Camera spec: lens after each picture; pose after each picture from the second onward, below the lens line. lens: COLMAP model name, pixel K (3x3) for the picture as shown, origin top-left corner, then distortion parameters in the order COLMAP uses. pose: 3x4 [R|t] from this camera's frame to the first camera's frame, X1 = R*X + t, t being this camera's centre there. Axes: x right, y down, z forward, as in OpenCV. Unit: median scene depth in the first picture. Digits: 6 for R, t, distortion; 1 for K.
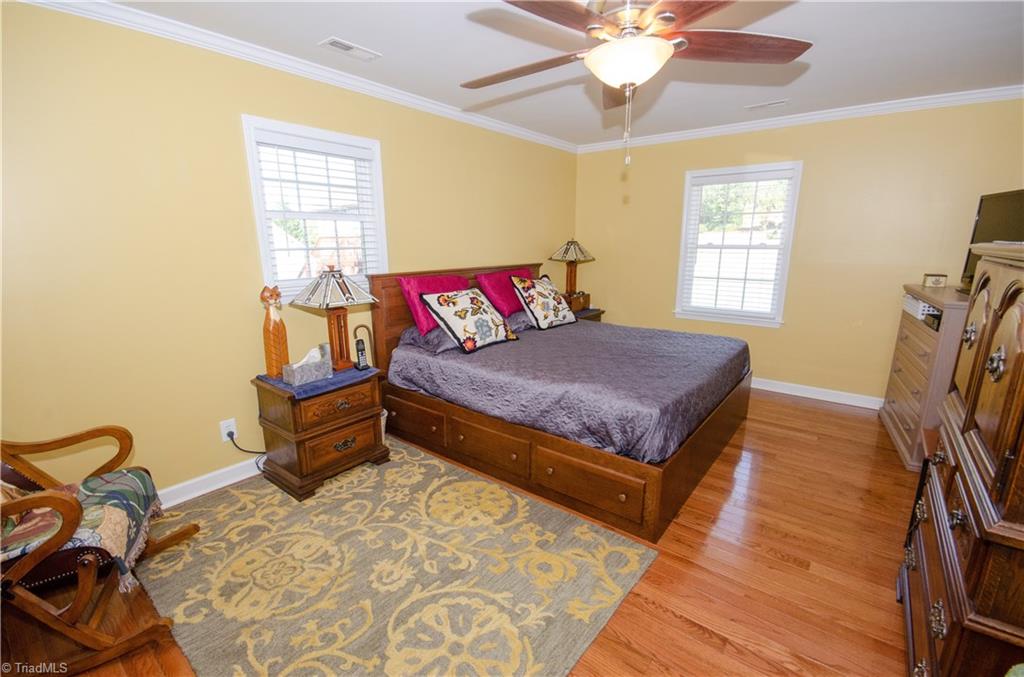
lens RADIAL K [[449.4, 0, 516.6], [0, 449.4, 339.1], [0, 0, 1]] dist [0.001200, -0.008149]
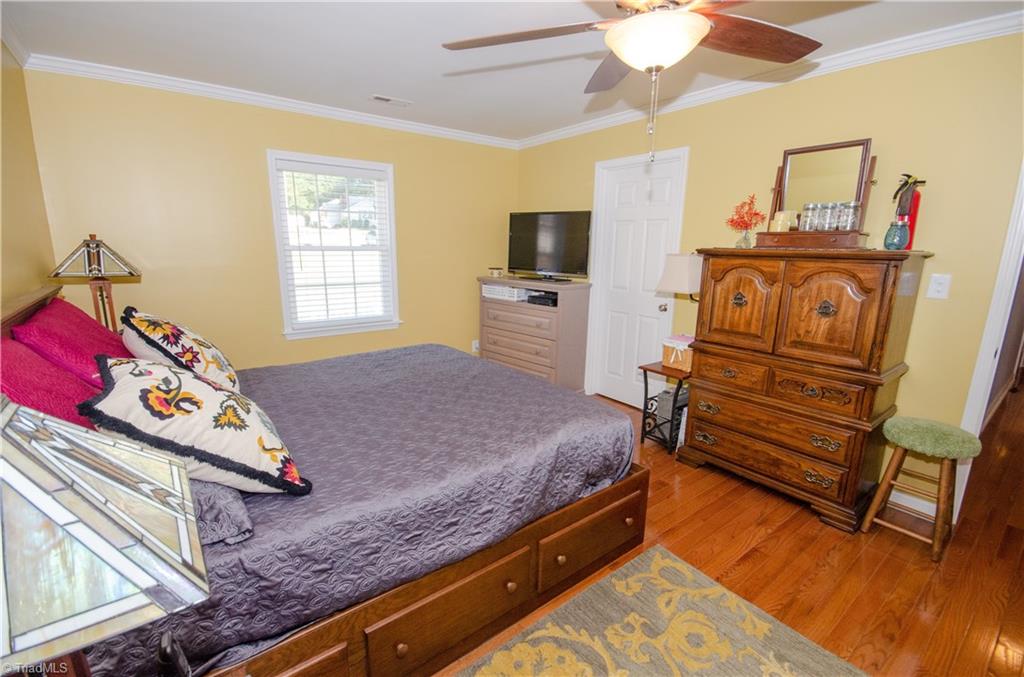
lens RADIAL K [[449.4, 0, 511.4], [0, 449.4, 346.6], [0, 0, 1]] dist [0.001200, -0.008149]
pose [[0.254622, -0.214520, 0.942947, -0.428356], [0.200529, 0.965603, 0.165525, -0.134906], [-0.946021, 0.146942, 0.288882, 0.627188]]
